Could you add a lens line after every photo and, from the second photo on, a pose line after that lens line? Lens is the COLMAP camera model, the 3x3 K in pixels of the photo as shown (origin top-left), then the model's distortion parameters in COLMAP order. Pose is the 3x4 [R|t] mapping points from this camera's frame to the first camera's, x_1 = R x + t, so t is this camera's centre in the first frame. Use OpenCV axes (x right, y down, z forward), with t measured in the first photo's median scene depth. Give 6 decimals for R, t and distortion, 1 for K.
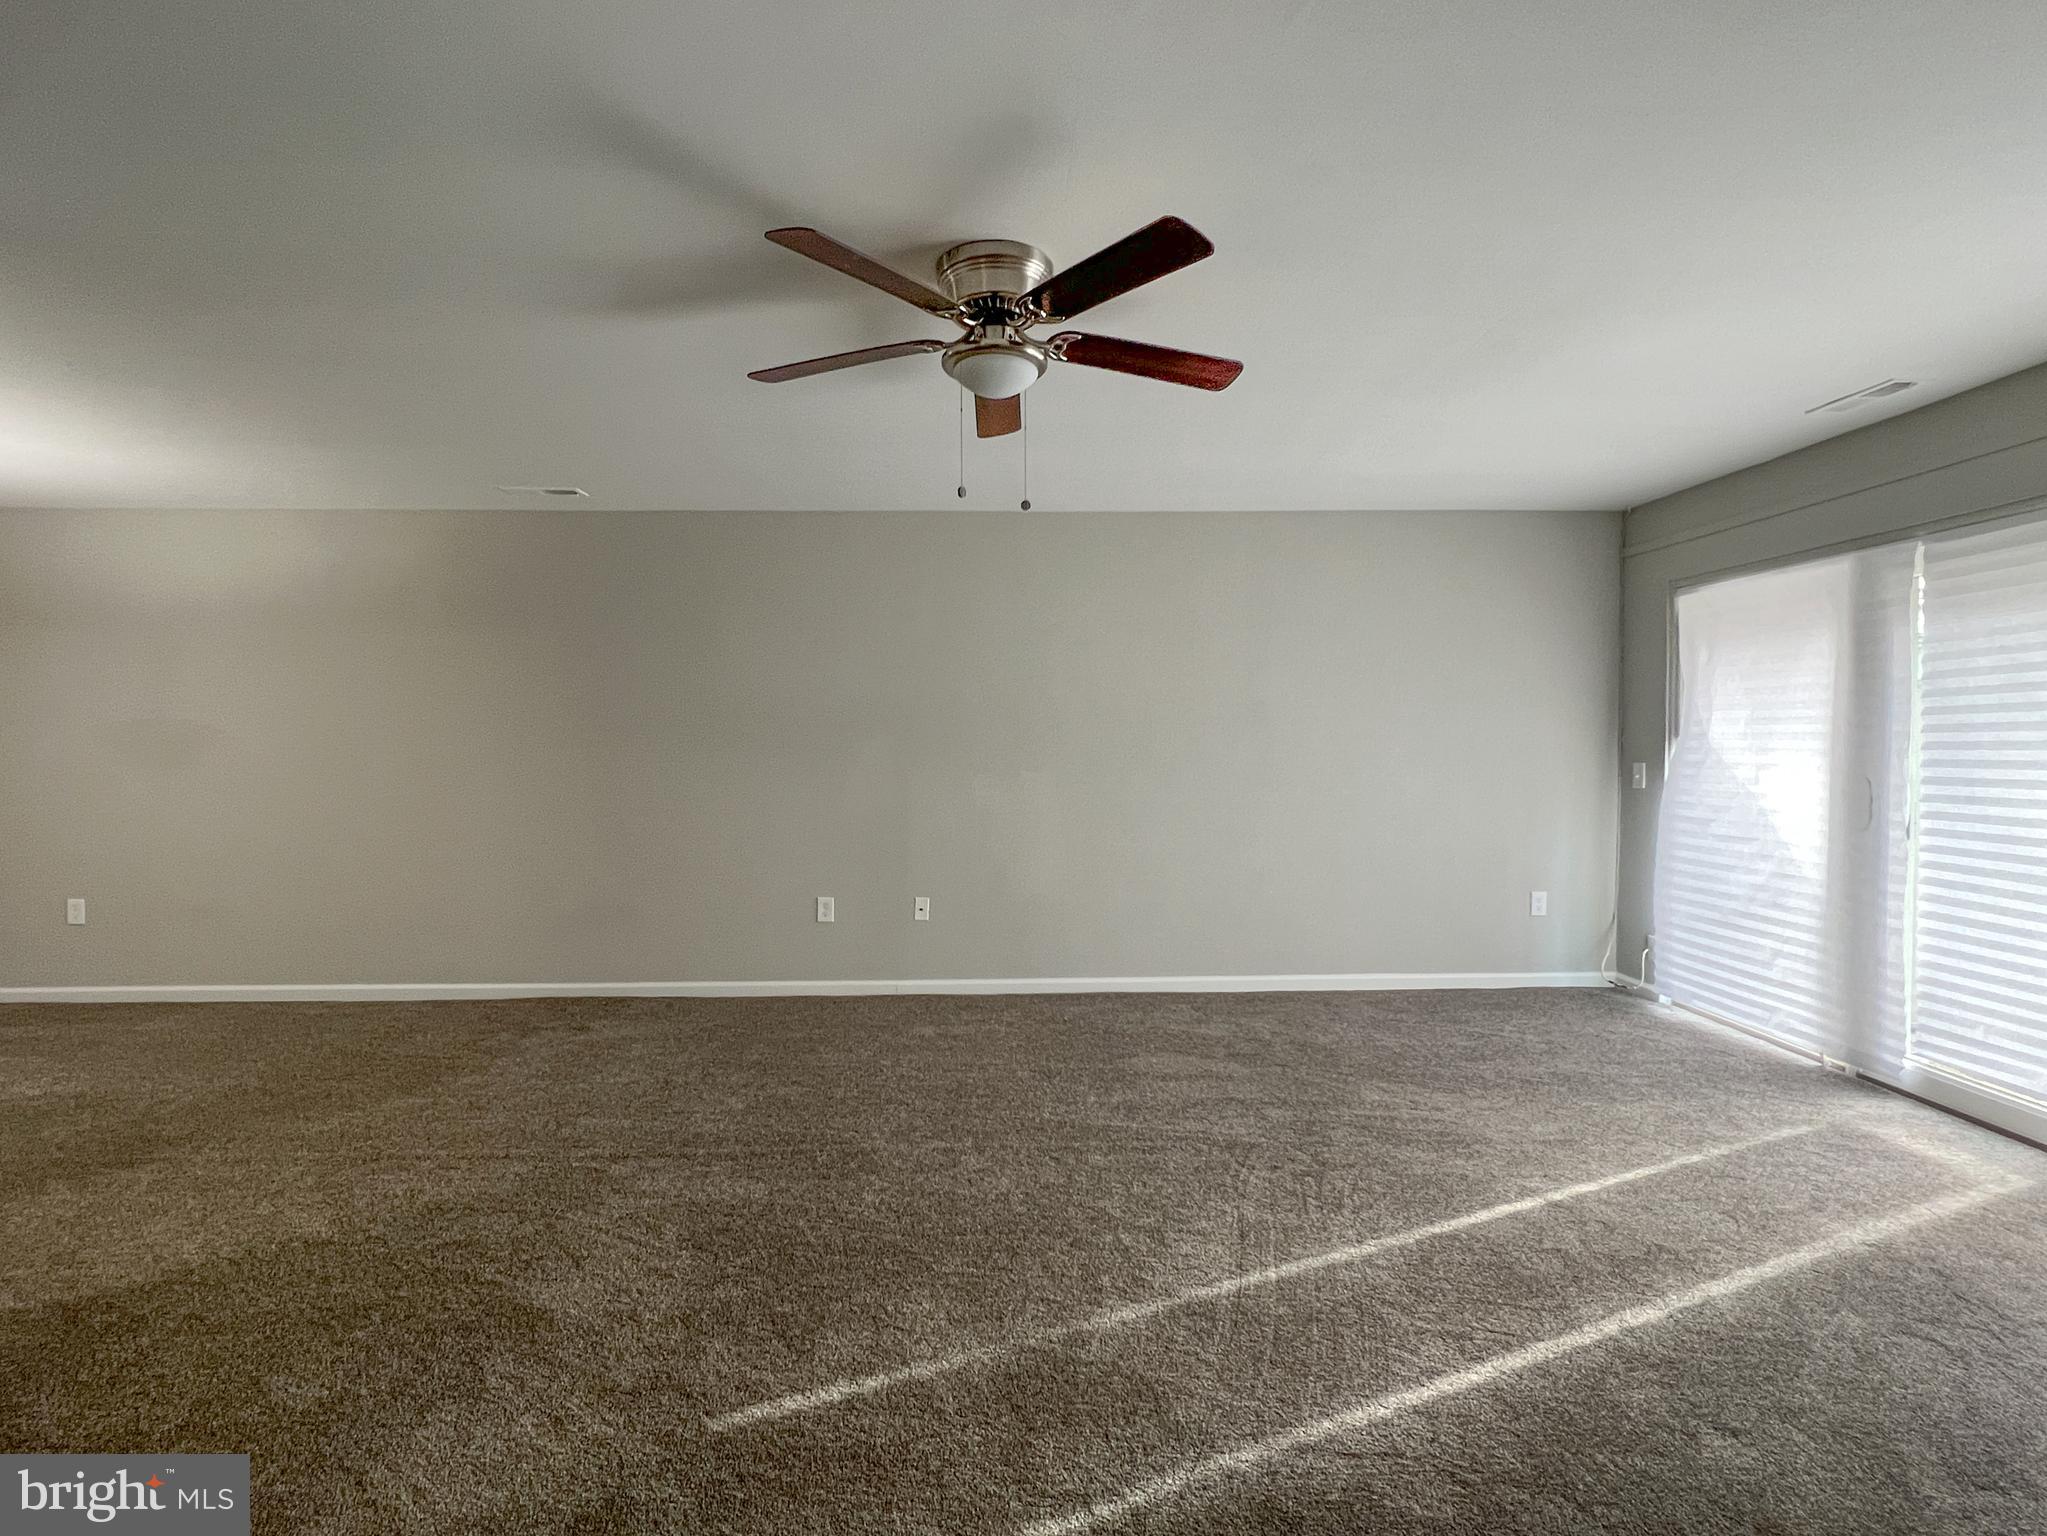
lens RADIAL K [[978.1, 0, 1013.2], [0, 978.1, 772.8], [0, 0, 1]] dist [-0.002925, -0.000311]
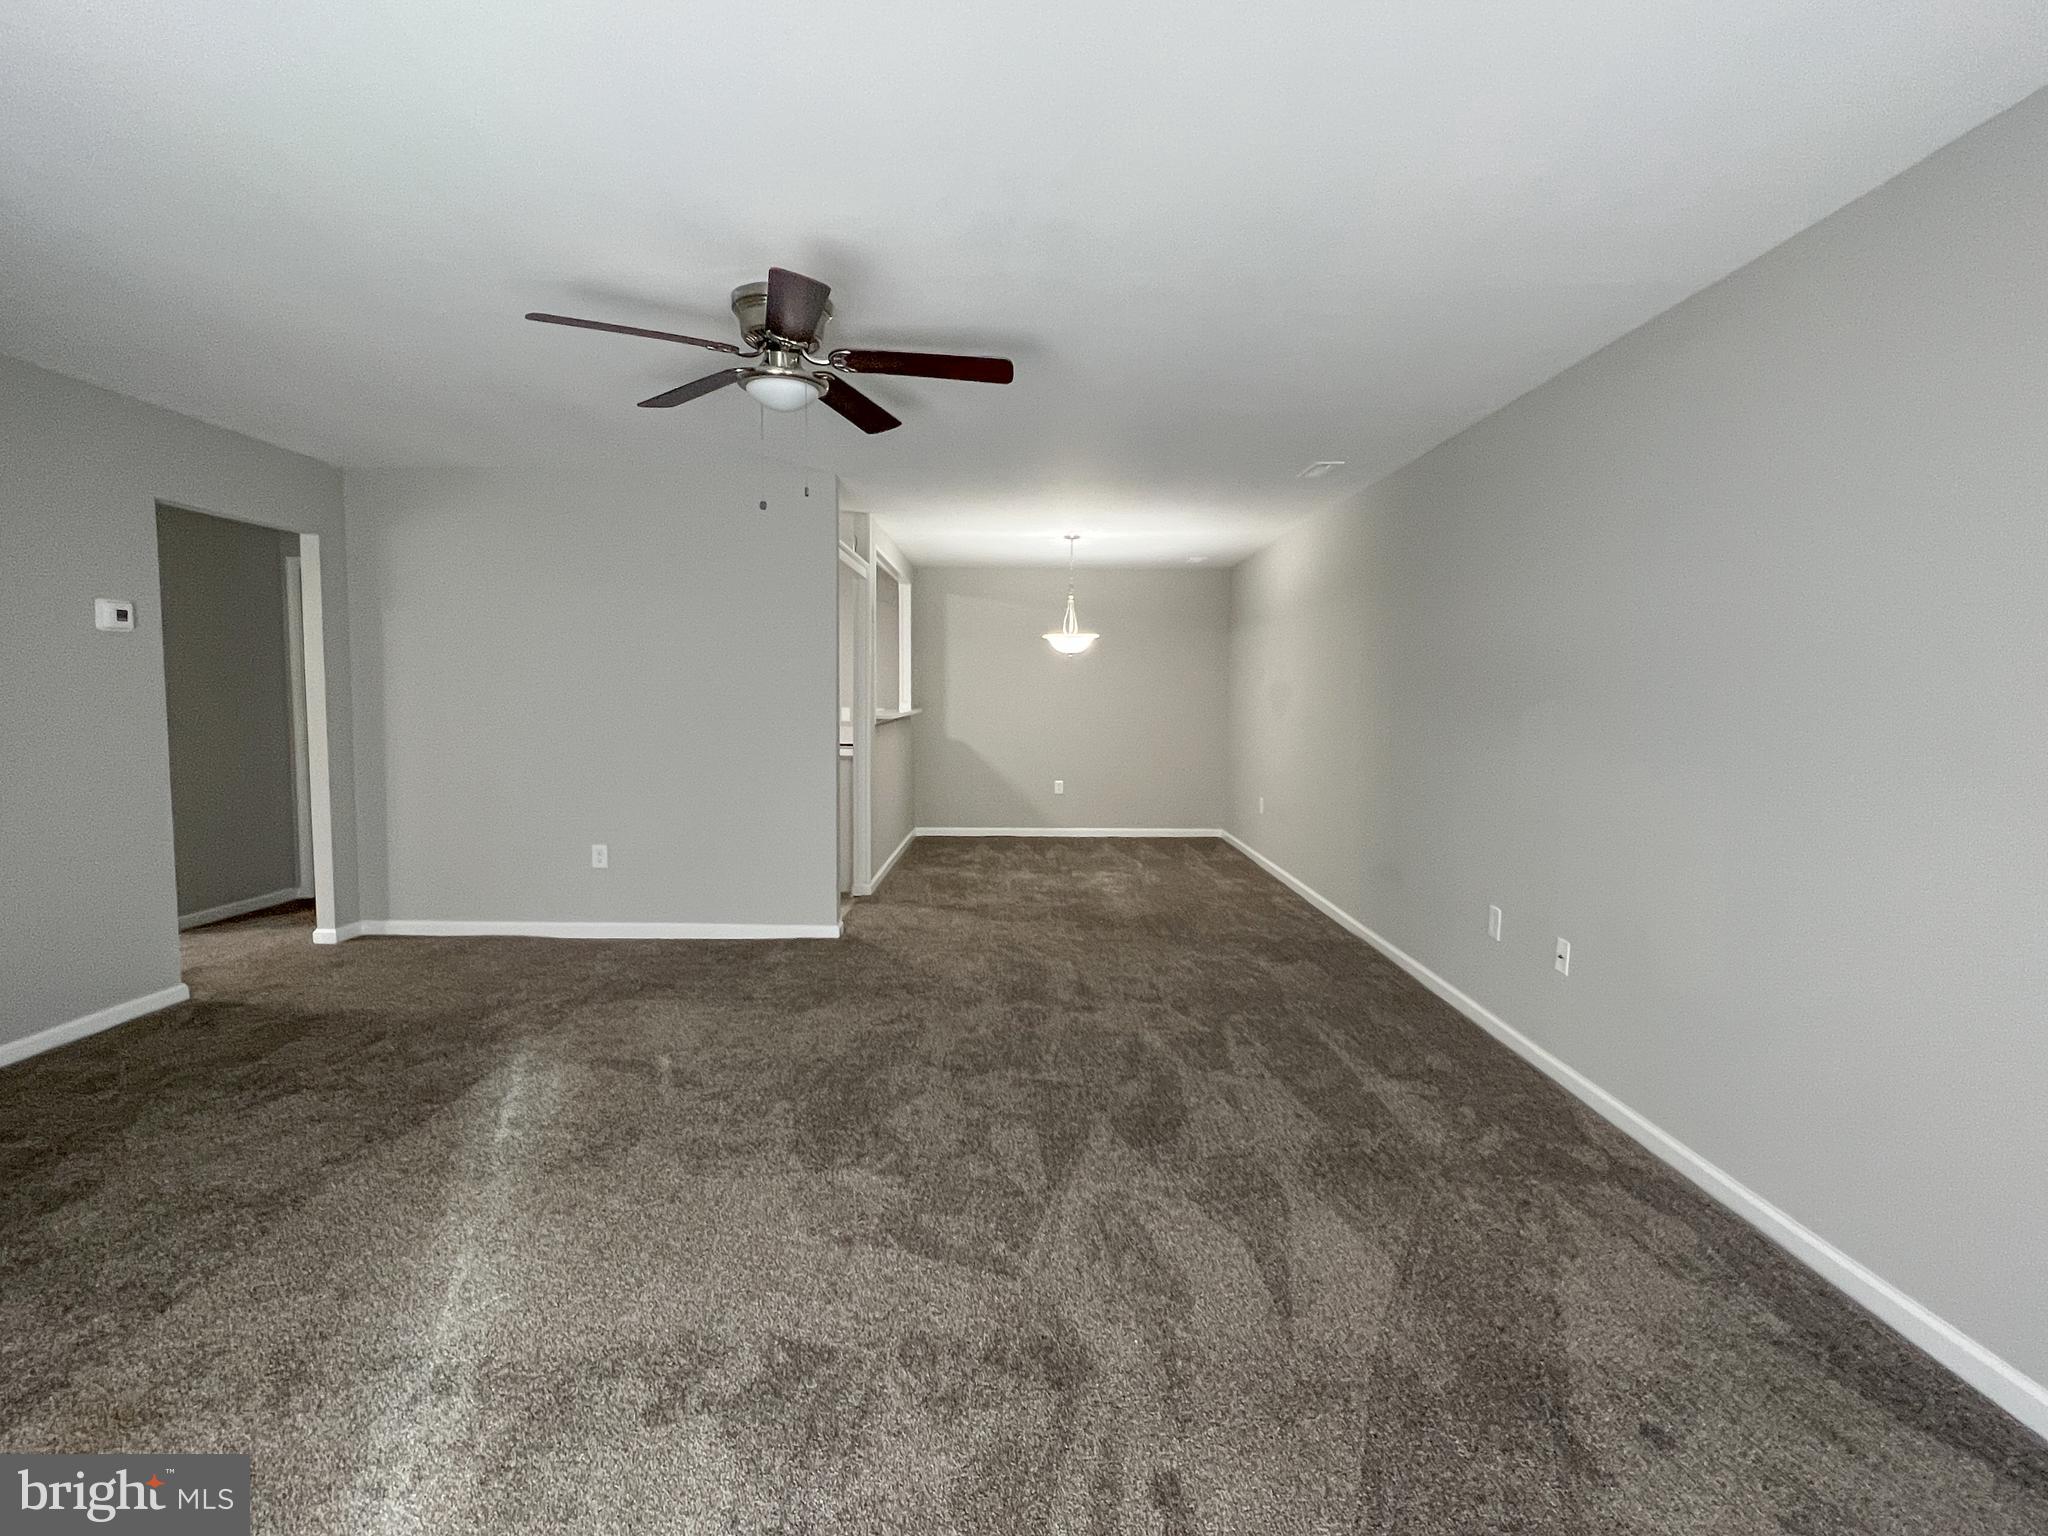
lens RADIAL K [[963.4, 0, 1019.9], [0, 963.4, 772.1], [0, 0, 1]] dist [-0.001749, -0.000459]
pose [[-0.022822, 0.088481, -0.995816, 0.753253], [-0.041978, 0.995113, 0.089381, -0.040167], [0.998858, 0.043842, -0.018997, 0.848259]]
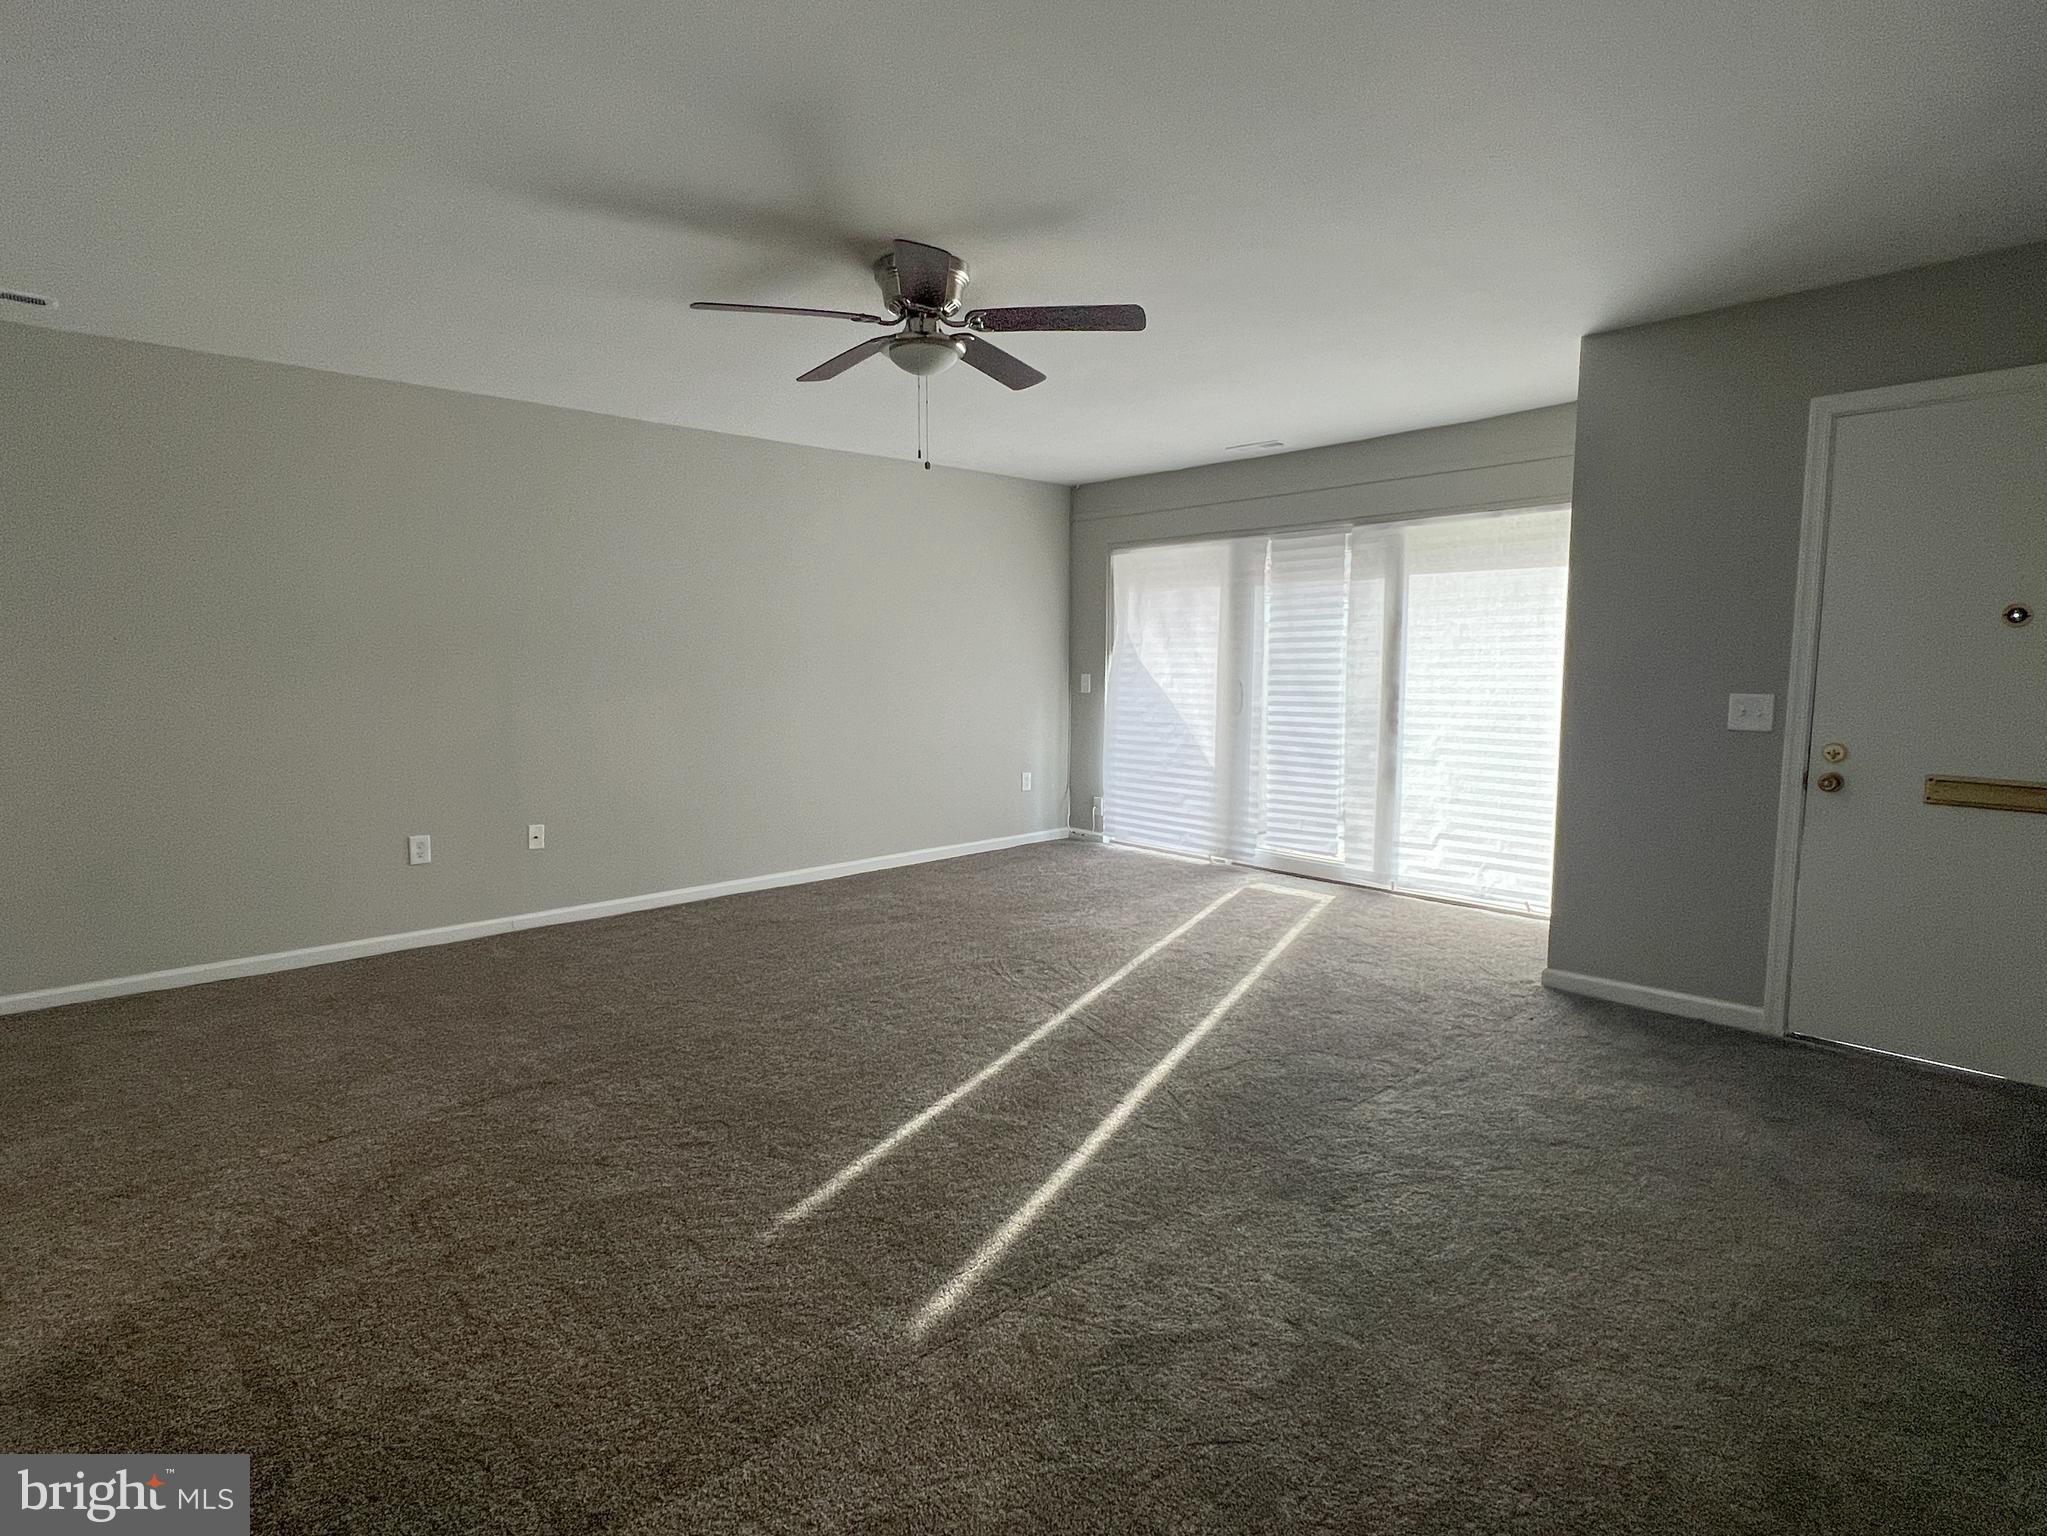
lens RADIAL K [[1031.8, 0, 1019.1], [0, 1031.8, 766.4], [0, 0, 1]] dist [-0.001804, -0.000566]
pose [[0.753735, -0.066043, 0.653852, -0.516518], [0.019118, 0.996720, 0.078636, 0.004851], [-0.656900, -0.046770, 0.752525, -0.055778]]
